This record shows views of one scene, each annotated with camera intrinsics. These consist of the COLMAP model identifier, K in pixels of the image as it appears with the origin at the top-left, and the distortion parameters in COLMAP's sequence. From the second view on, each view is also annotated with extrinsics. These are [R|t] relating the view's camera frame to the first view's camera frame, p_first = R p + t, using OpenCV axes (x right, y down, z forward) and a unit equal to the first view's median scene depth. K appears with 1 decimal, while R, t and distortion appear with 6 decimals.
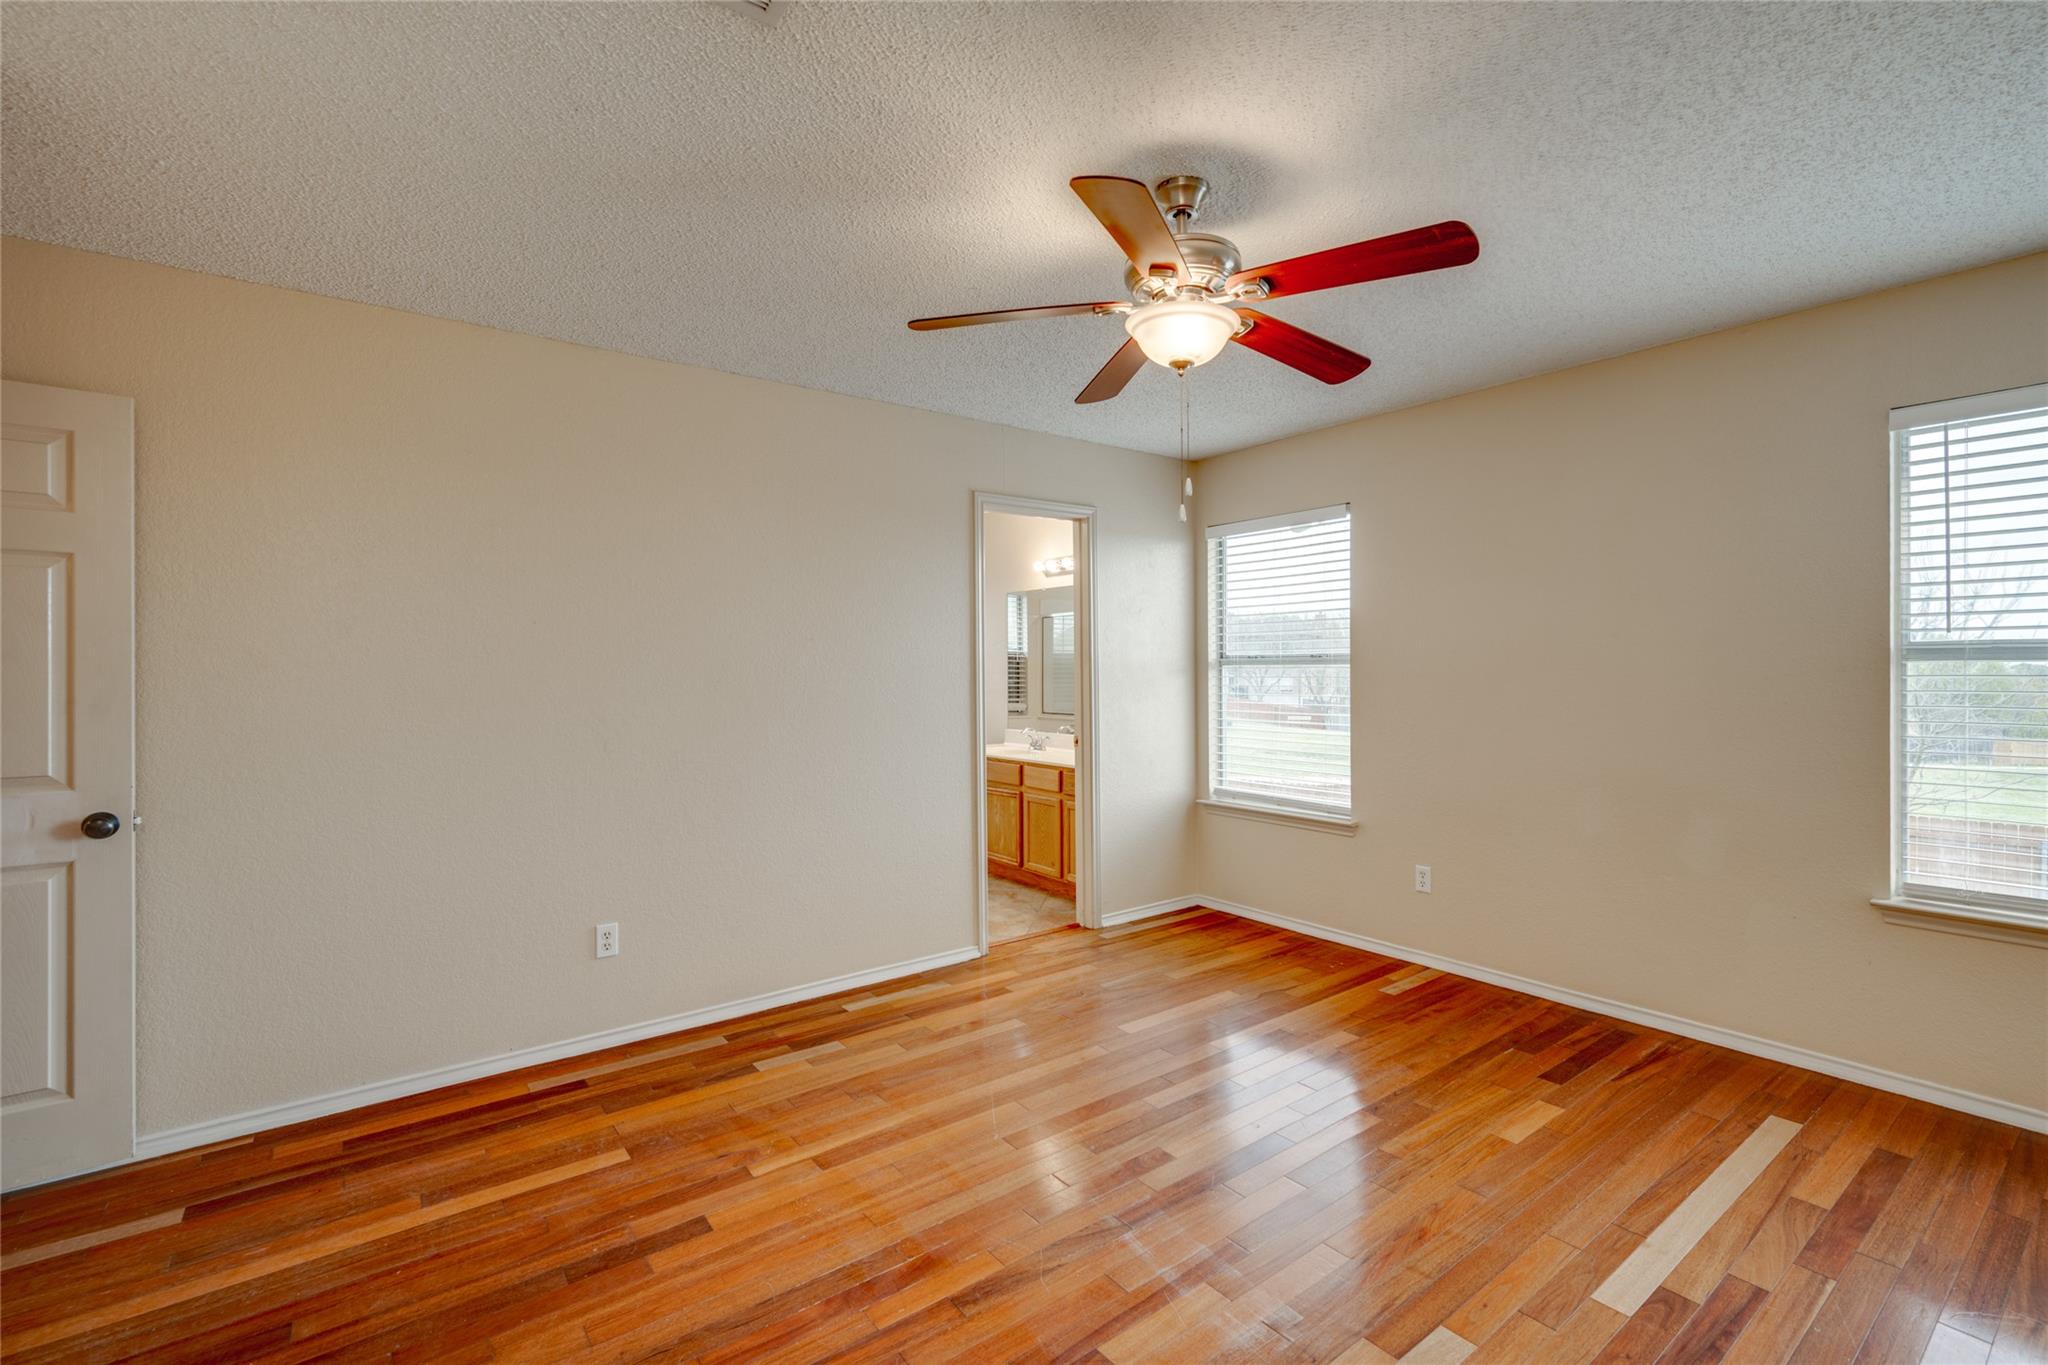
lens RADIAL K [[946.6, 0, 1014.7], [0, 946.6, 681.4], [0, 0, 1]] dist [0.001838, -0.000266]
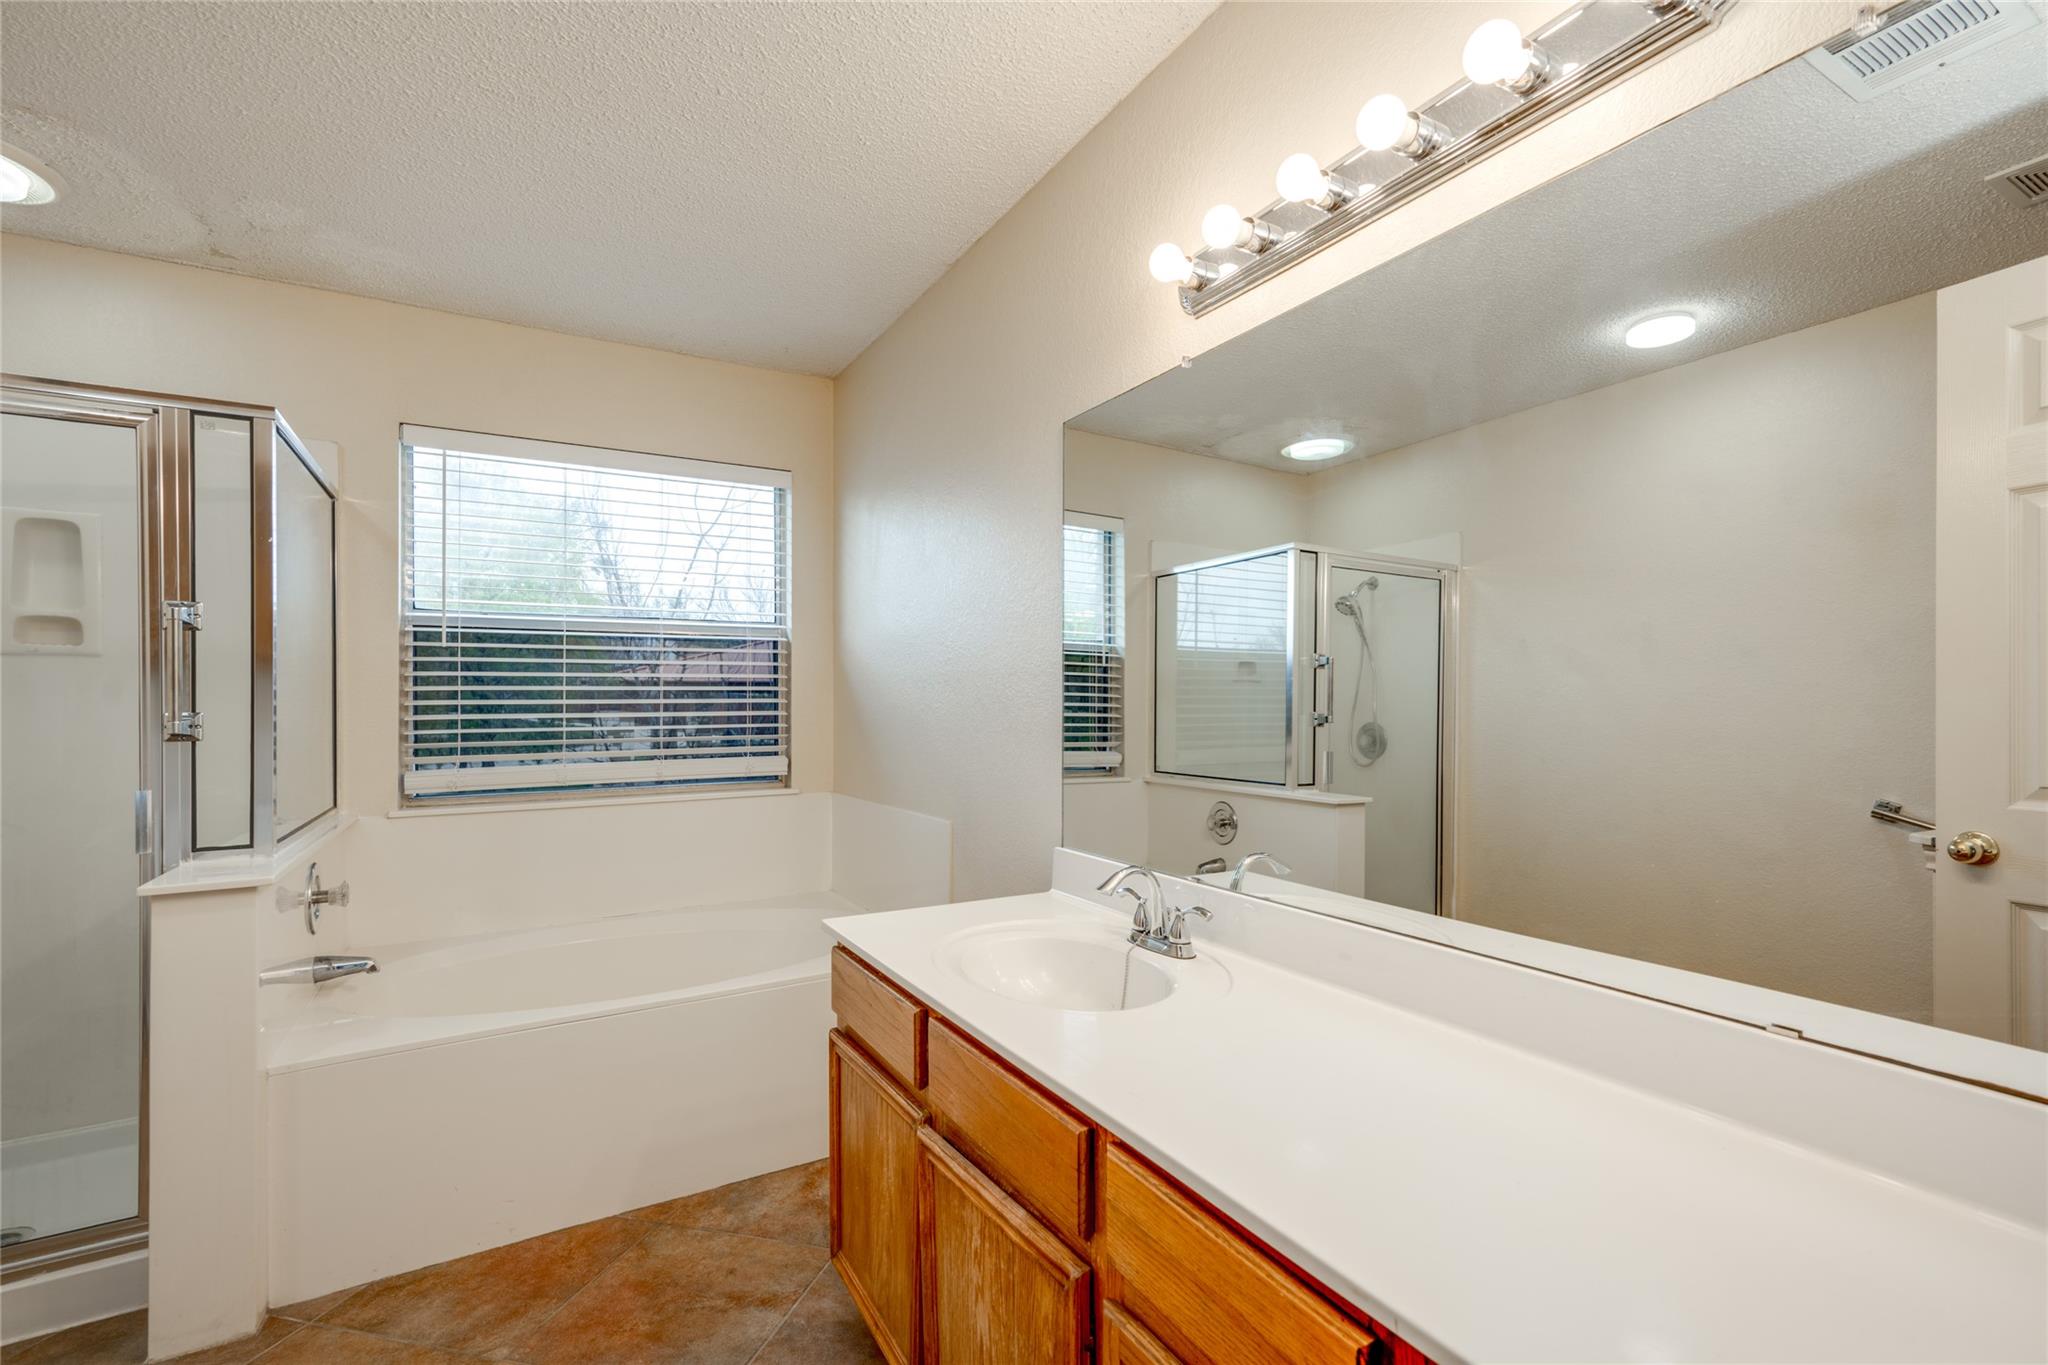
lens RADIAL K [[946.6, 0, 1027.6], [0, 946.6, 687.4], [0, 0, 1]] dist [0.001838, -0.000266]
pose [[0.995868, 0.001315, -0.090799, 0.016374], [-0.002585, 0.999900, -0.013874, -0.007560], [0.090771, 0.014051, 0.995773, 1.054192]]
